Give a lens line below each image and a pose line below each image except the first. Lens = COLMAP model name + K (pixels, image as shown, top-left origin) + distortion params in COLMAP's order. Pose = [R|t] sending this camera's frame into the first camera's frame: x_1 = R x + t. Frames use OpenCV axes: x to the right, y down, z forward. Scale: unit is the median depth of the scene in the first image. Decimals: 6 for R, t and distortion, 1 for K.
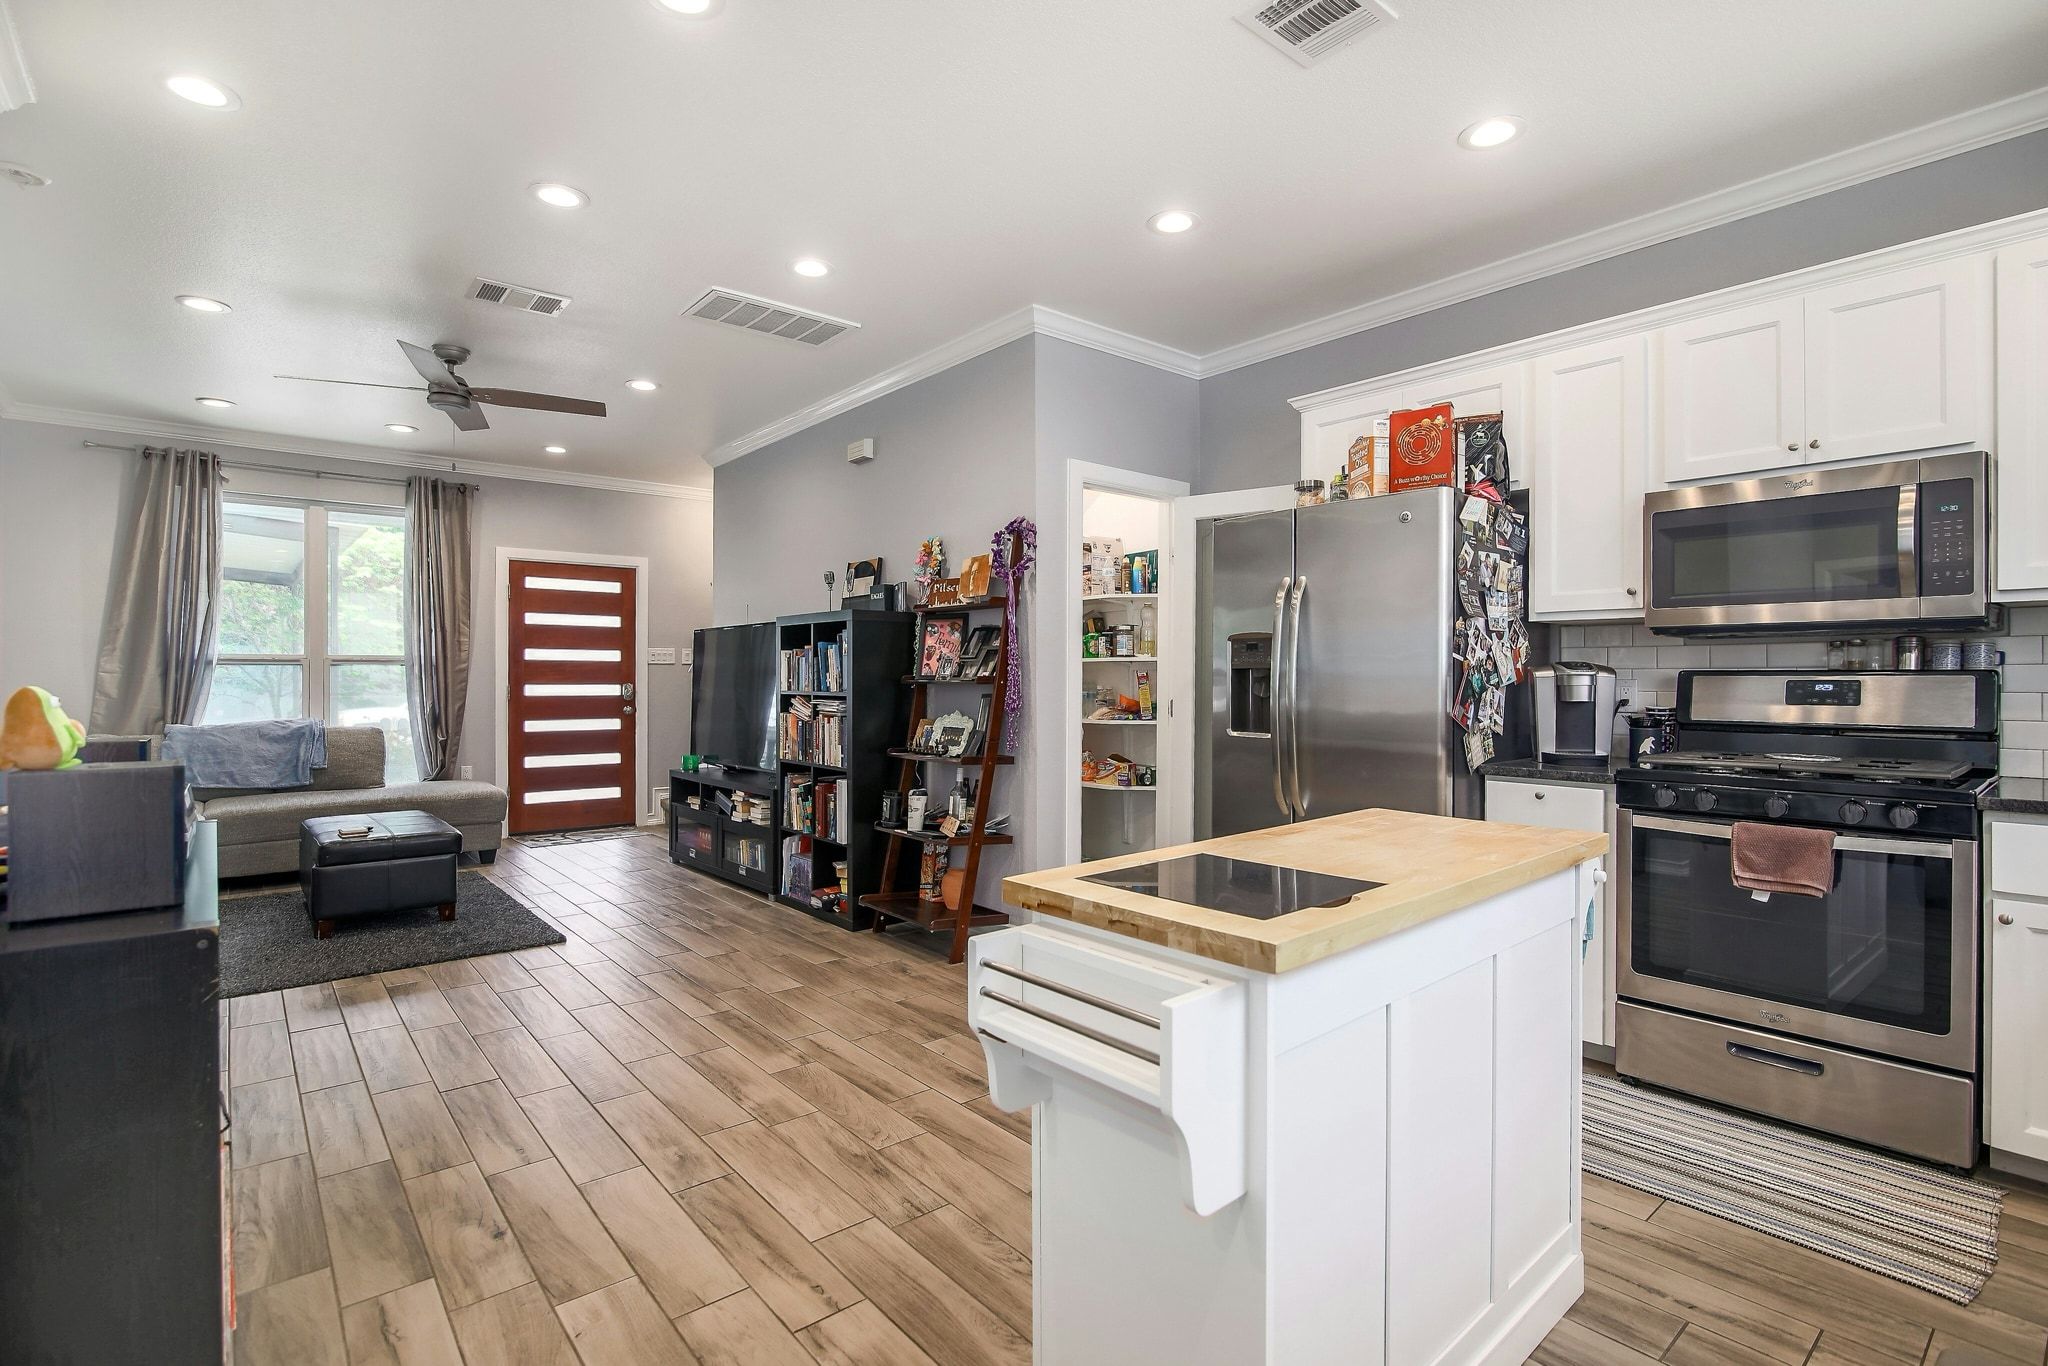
lens RADIAL K [[946.2, 0, 1024.0], [0, 946.2, 683.0], [0, 0, 1]] dist [-0.018184, 0.000076]
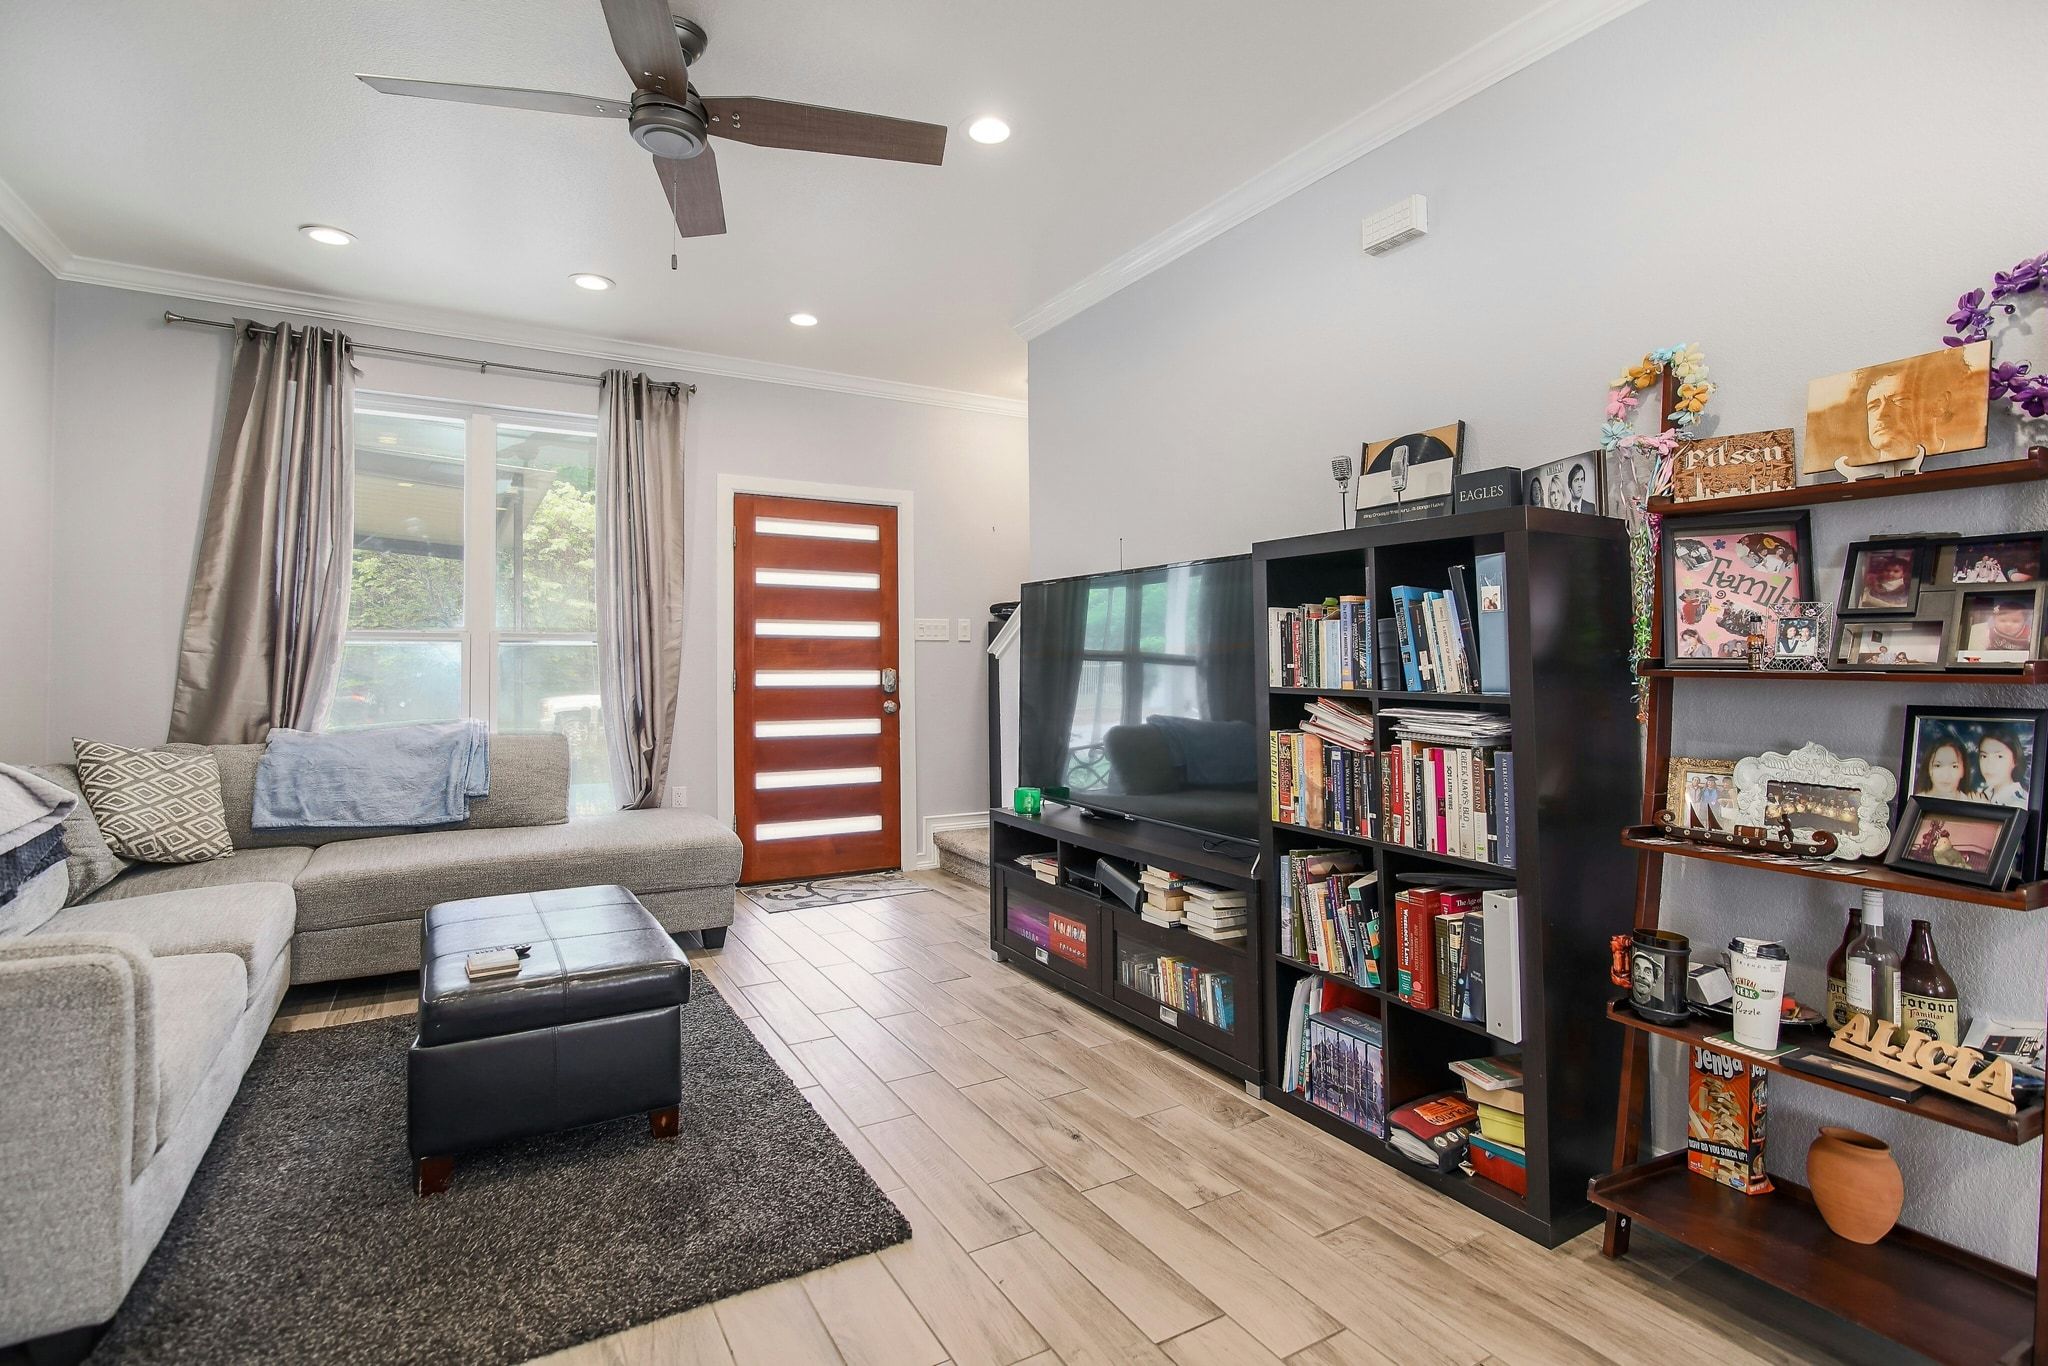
lens RADIAL K [[954.7, 0, 1024.0], [0, 954.7, 683.0], [0, 0, 1]] dist [-0.019724, -0.000221]
pose [[0.986294, 0.006569, -0.164865, -0.277748], [-0.003794, 0.999846, 0.017144, -0.002087], [0.164952, -0.016283, 0.986167, 0.427663]]
